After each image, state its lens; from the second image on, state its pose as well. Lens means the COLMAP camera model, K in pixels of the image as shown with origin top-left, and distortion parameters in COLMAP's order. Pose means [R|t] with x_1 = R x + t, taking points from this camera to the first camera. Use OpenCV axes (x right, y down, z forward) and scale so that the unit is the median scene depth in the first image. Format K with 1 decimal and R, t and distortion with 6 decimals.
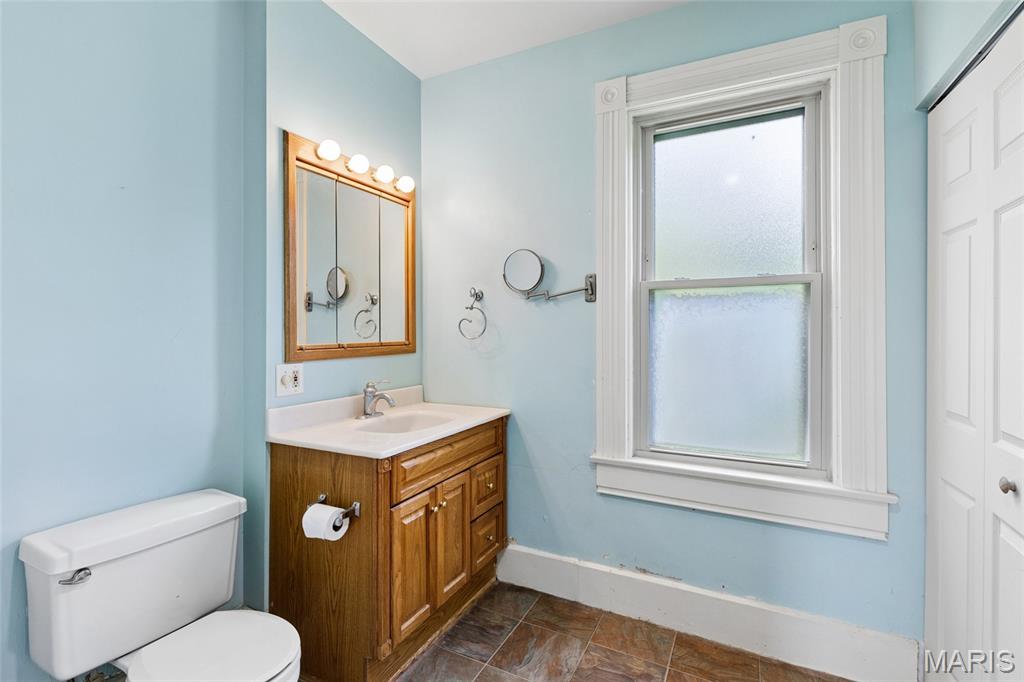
lens RADIAL K [[466.6, 0, 511.6], [0, 466.6, 336.5], [0, 0, 1]] dist [0.001147, 0.000348]
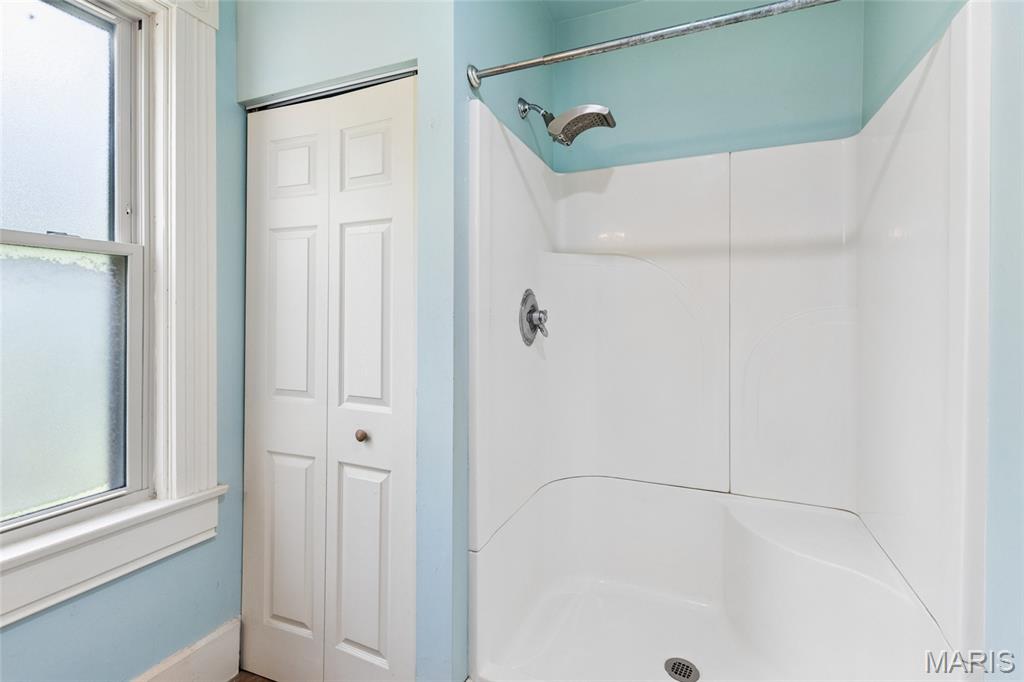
lens RADIAL K [[466.6, 0, 508.4], [0, 466.6, 315.1], [0, 0, 1]] dist [0.001147, 0.000348]
pose [[-0.059062, 0.001118, 0.998254, -0.193902], [0.005933, 0.999982, -0.000769, -0.012147], [-0.998237, 0.005877, -0.059068, 0.447904]]
